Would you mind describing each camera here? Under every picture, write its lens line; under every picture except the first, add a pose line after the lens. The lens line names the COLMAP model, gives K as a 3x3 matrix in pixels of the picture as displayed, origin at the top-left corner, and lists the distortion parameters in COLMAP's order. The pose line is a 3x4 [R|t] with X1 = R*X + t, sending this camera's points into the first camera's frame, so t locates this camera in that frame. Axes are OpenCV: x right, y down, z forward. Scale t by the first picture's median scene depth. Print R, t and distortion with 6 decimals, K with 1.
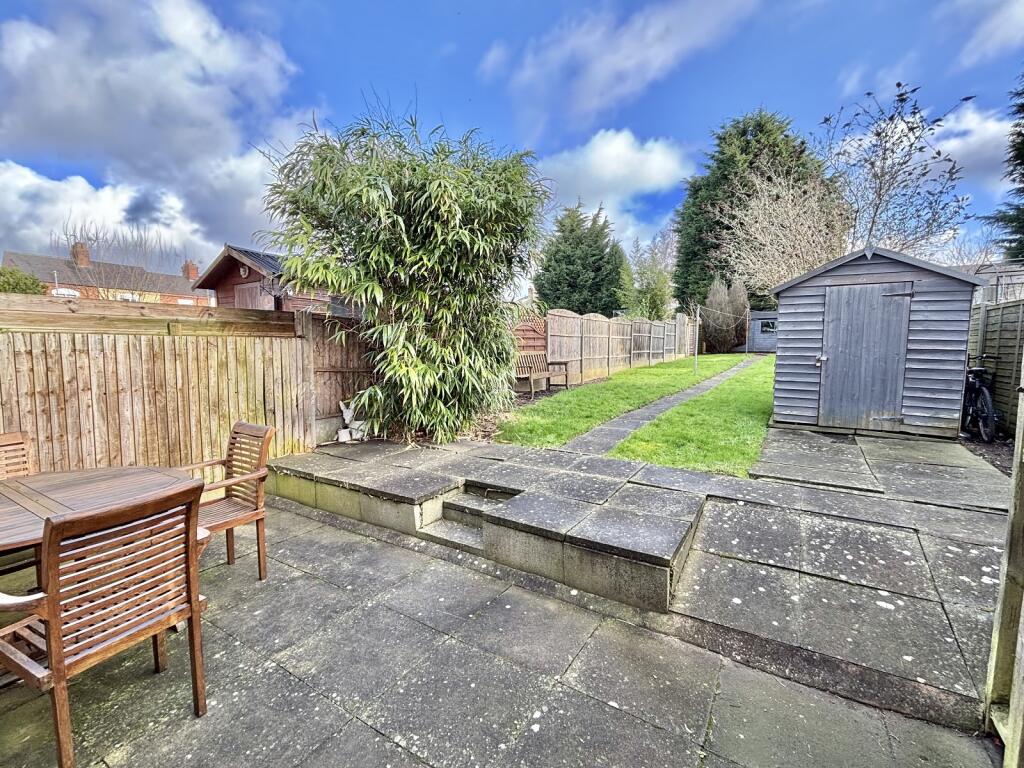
lens RADIAL K [[456.5, 0, 515.0], [0, 456.5, 387.0], [0, 0, 1]] dist [0.000834, 0.000078]
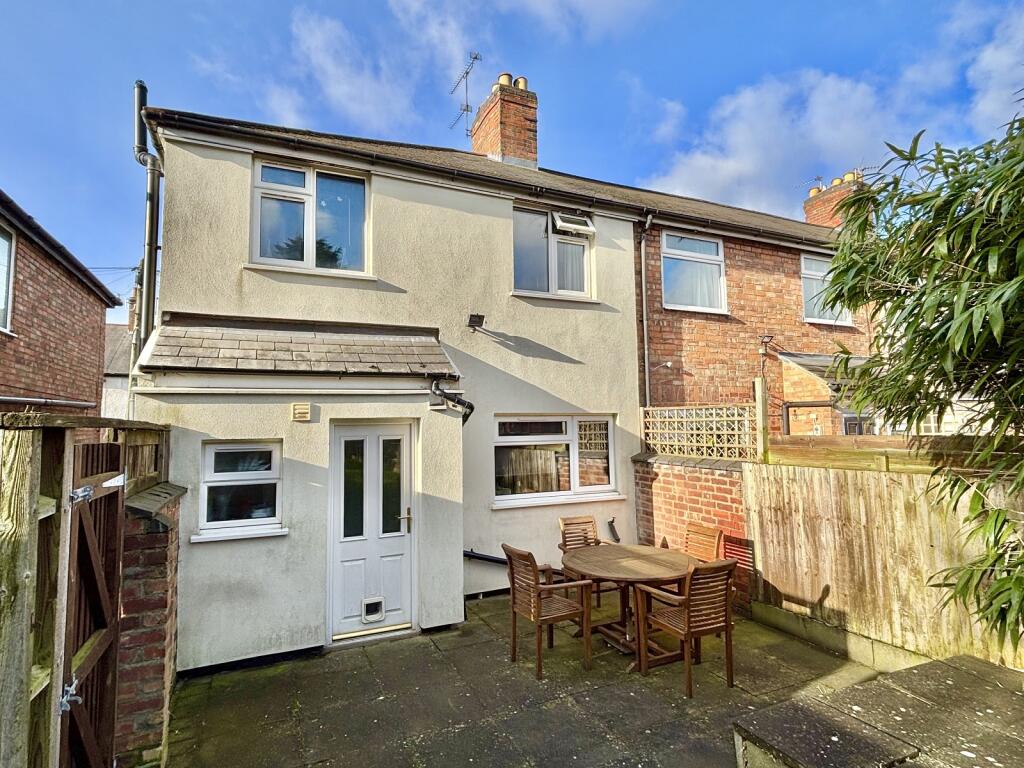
lens RADIAL K [[543.2, 0, 513.4], [0, 543.2, 381.9], [0, 0, 1]] dist [0.007155, 0.004603]
pose [[-0.564300, -0.066968, -0.822849, 0.652235], [-0.054470, 0.997553, -0.043831, -0.209618], [0.823771, 0.020087, -0.566567, 1.049723]]
